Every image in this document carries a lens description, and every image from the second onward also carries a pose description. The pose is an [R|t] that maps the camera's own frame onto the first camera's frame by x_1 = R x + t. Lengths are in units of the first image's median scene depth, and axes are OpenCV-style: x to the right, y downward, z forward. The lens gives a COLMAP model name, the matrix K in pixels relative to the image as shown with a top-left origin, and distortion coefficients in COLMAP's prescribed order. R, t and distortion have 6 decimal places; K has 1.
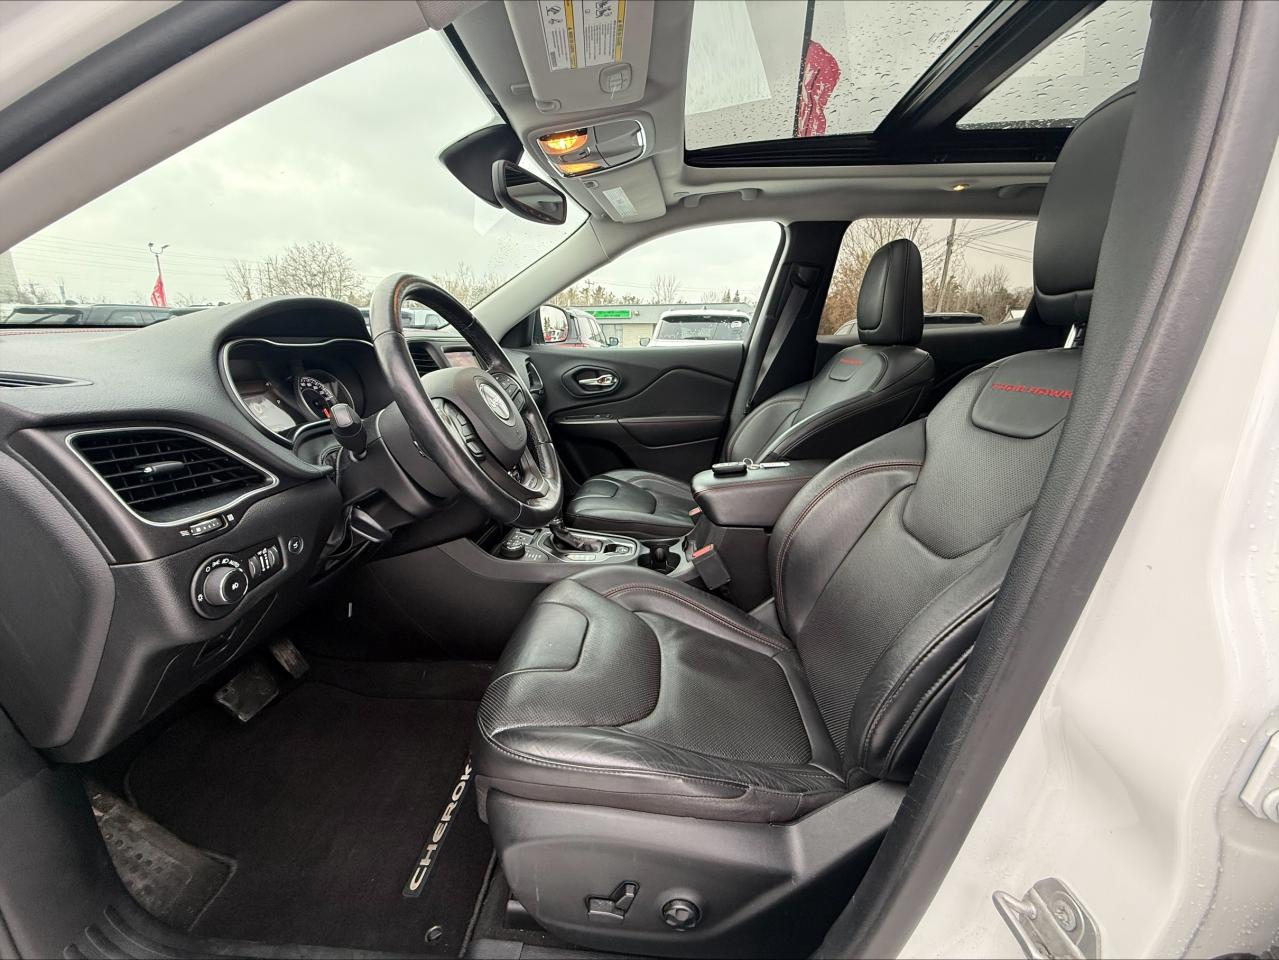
lens RADIAL K [[510.3, 0, 633.4], [0, 510.3, 479.1], [0, 0, 1]] dist [0.000813, 0.000056]
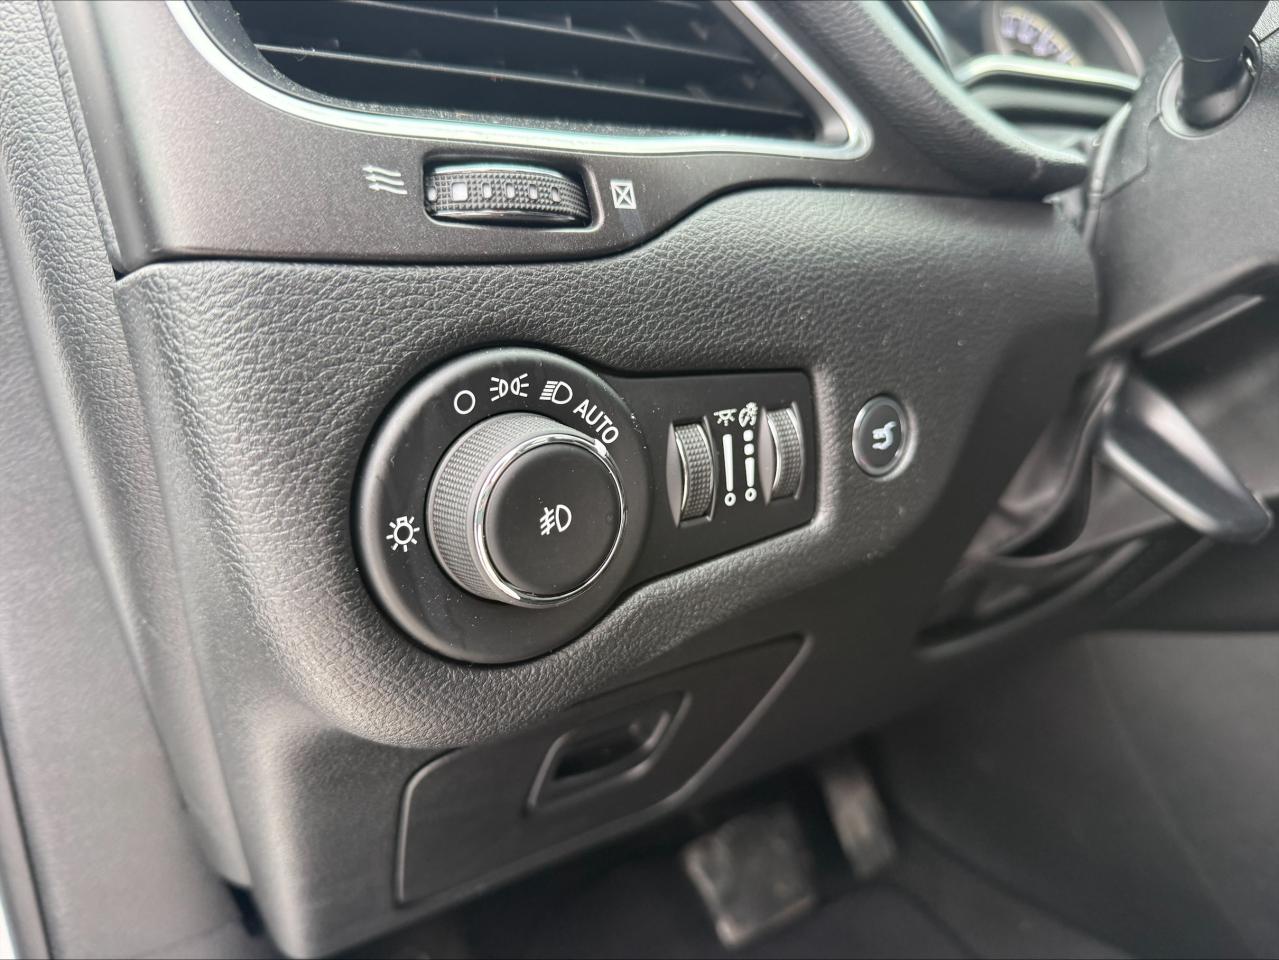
lens RADIAL K [[890.2, 0, 641.3], [0, 890.2, 487.0], [0, 0, 1]] dist [0.049149, -0.059098]
pose [[0.606243, 0.120876, -0.786040, -0.443497], [-0.153188, 0.987621, 0.033727, 0.158941], [0.780387, 0.099965, 0.617255, 0.719429]]
